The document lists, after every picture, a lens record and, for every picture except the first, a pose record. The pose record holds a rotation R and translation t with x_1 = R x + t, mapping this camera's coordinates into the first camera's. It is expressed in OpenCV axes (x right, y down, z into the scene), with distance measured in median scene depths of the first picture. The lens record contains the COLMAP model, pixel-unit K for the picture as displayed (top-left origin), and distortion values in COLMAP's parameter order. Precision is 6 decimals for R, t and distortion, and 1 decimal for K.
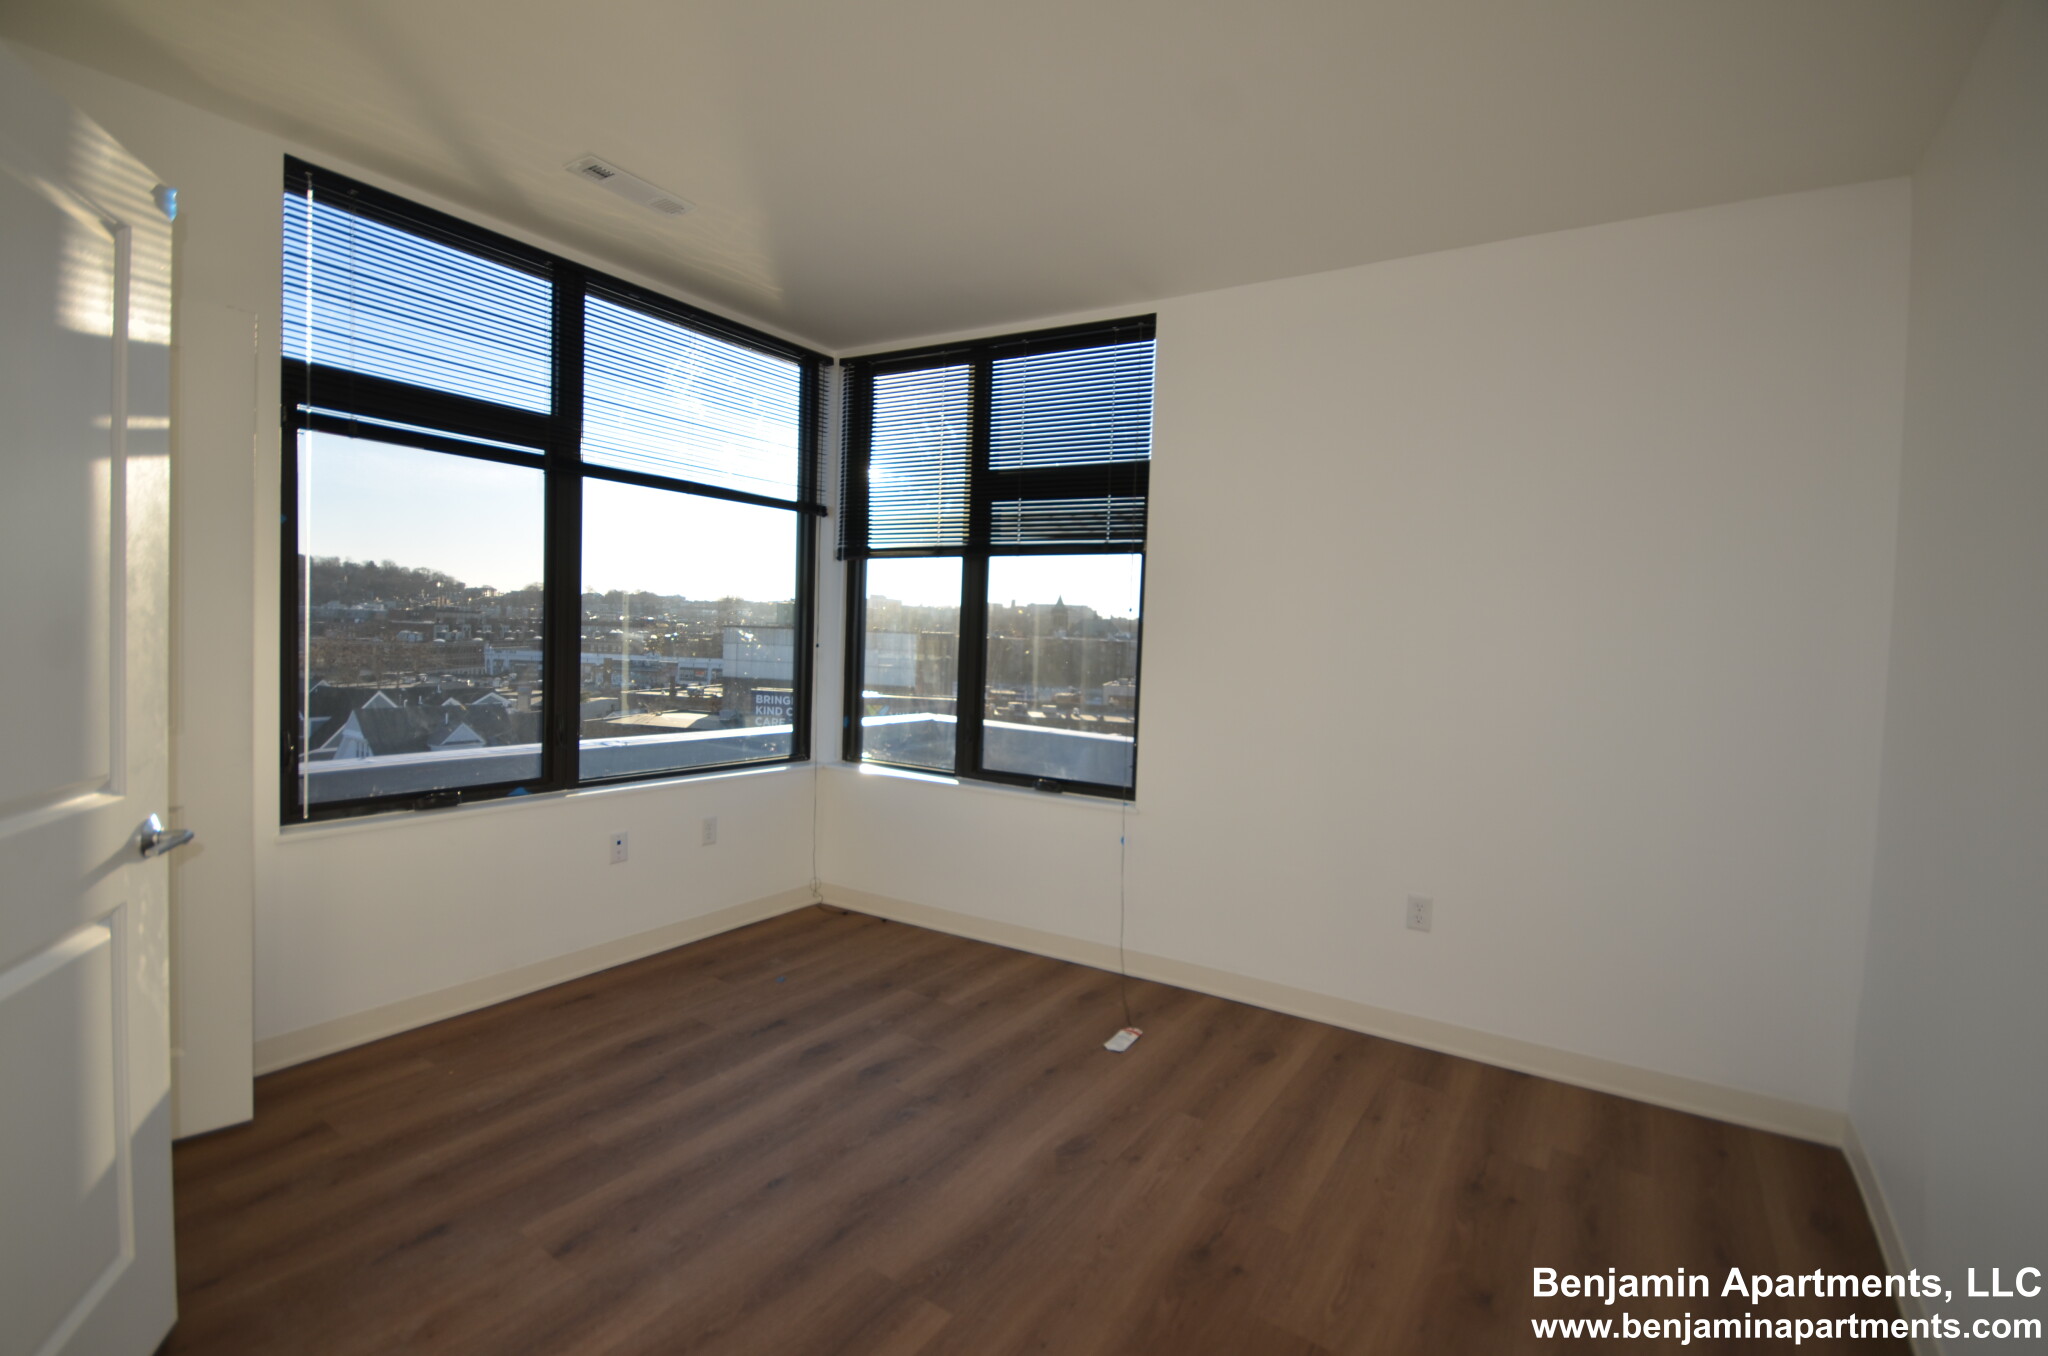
lens RADIAL K [[899.0, 0, 1028.9], [0, 899.0, 673.8], [0, 0, 1]] dist [0.023166, -0.017846]
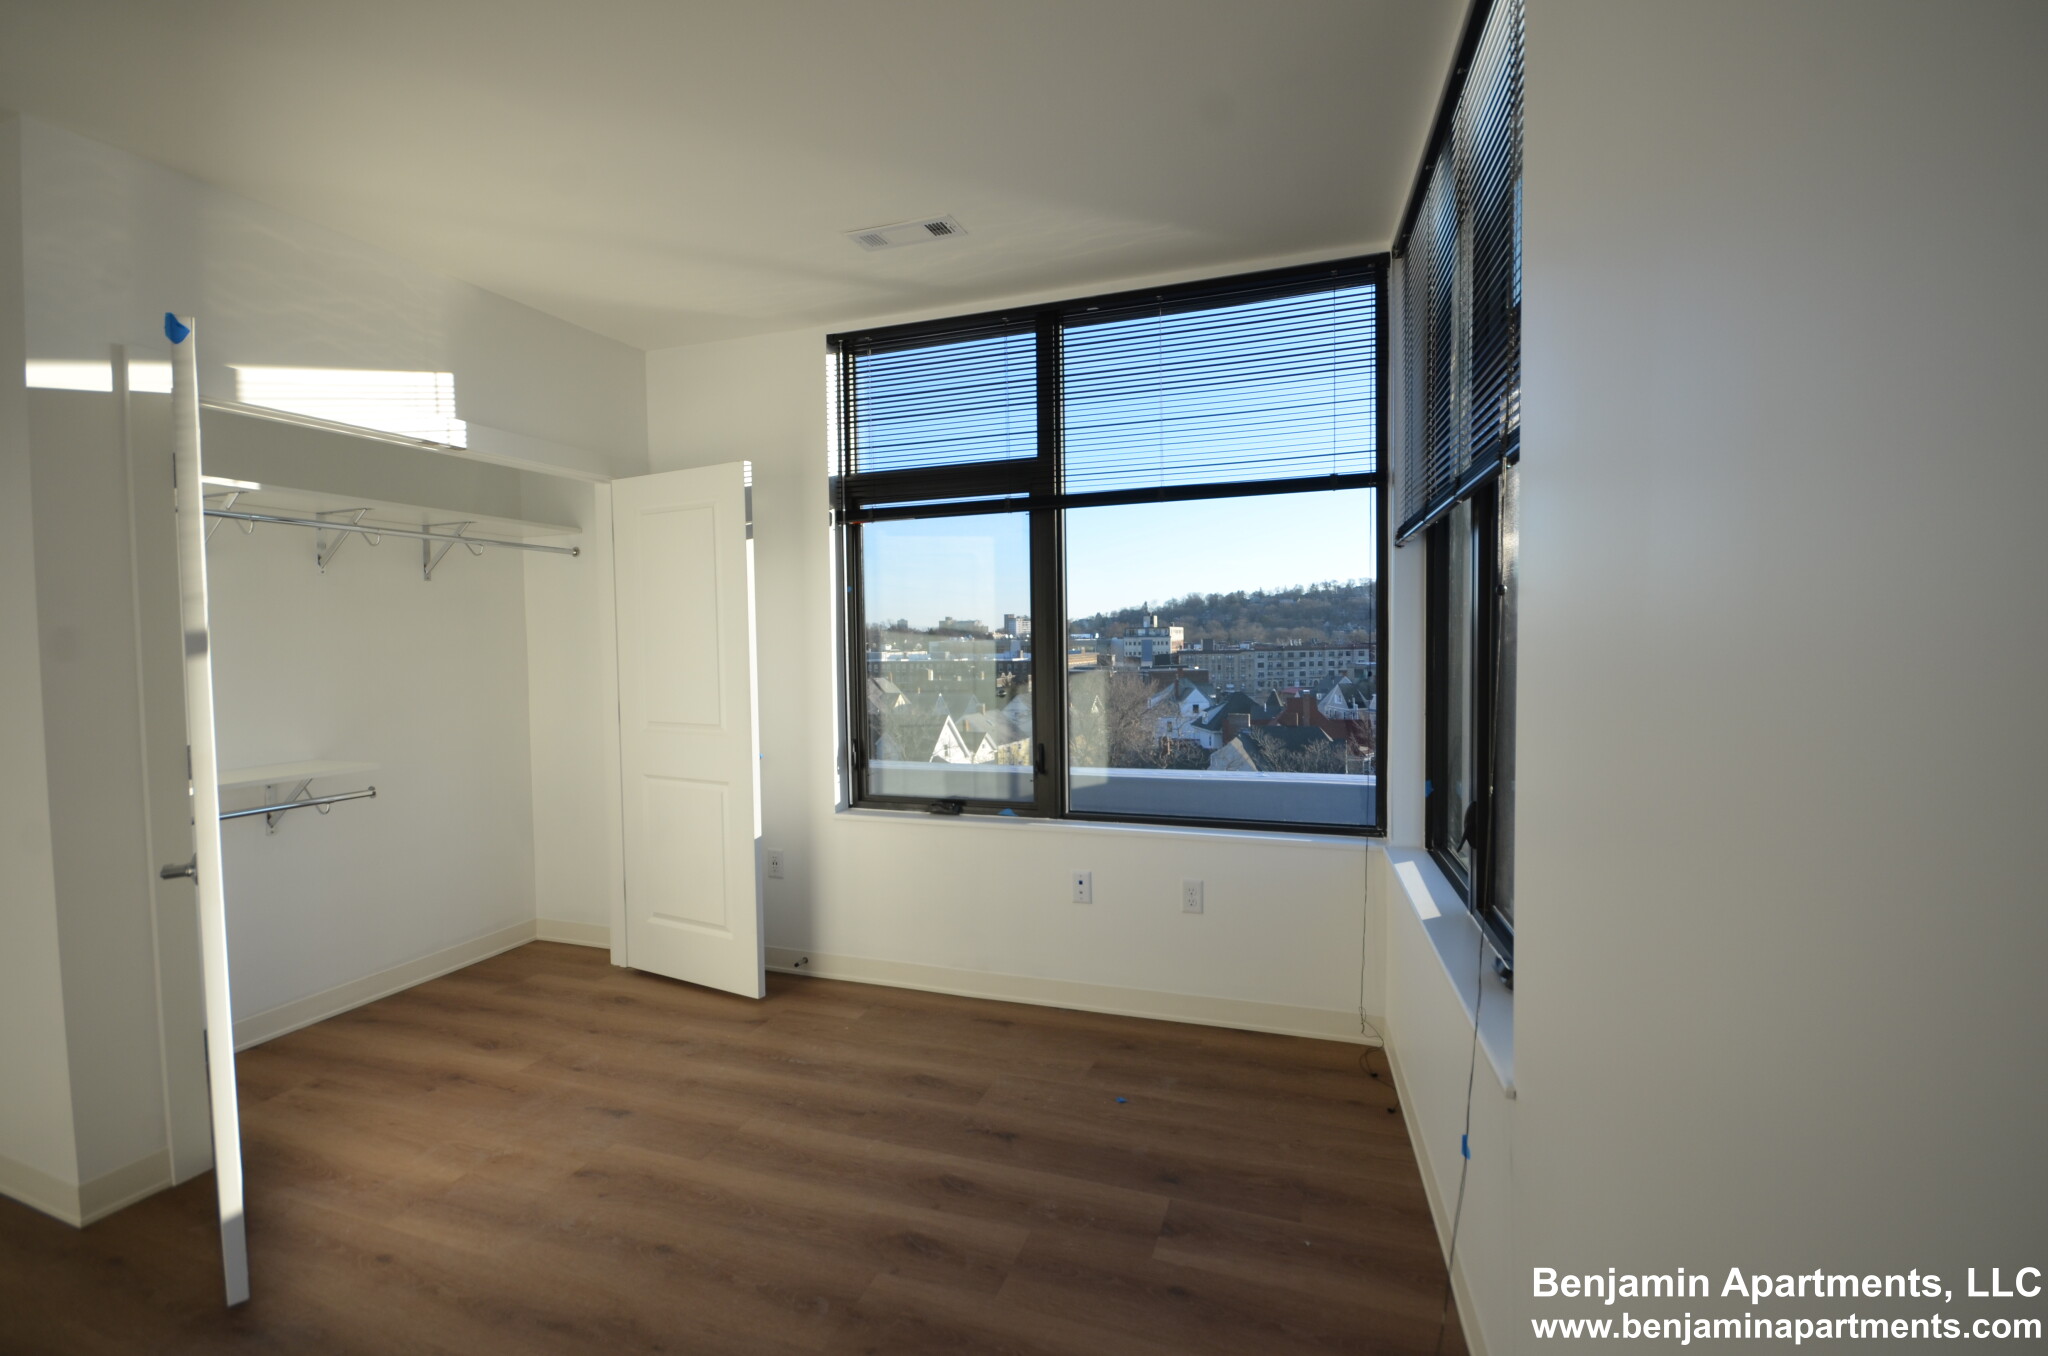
lens RADIAL K [[899.0, 0, 1028.9], [0, 899.0, 673.8], [0, 0, 1]] dist [0.023166, -0.017846]
pose [[0.252317, -0.007018, -0.967619, 0.479284], [-0.021777, 0.999679, -0.012929, -0.020938], [0.967399, 0.024334, 0.252084, 0.731385]]
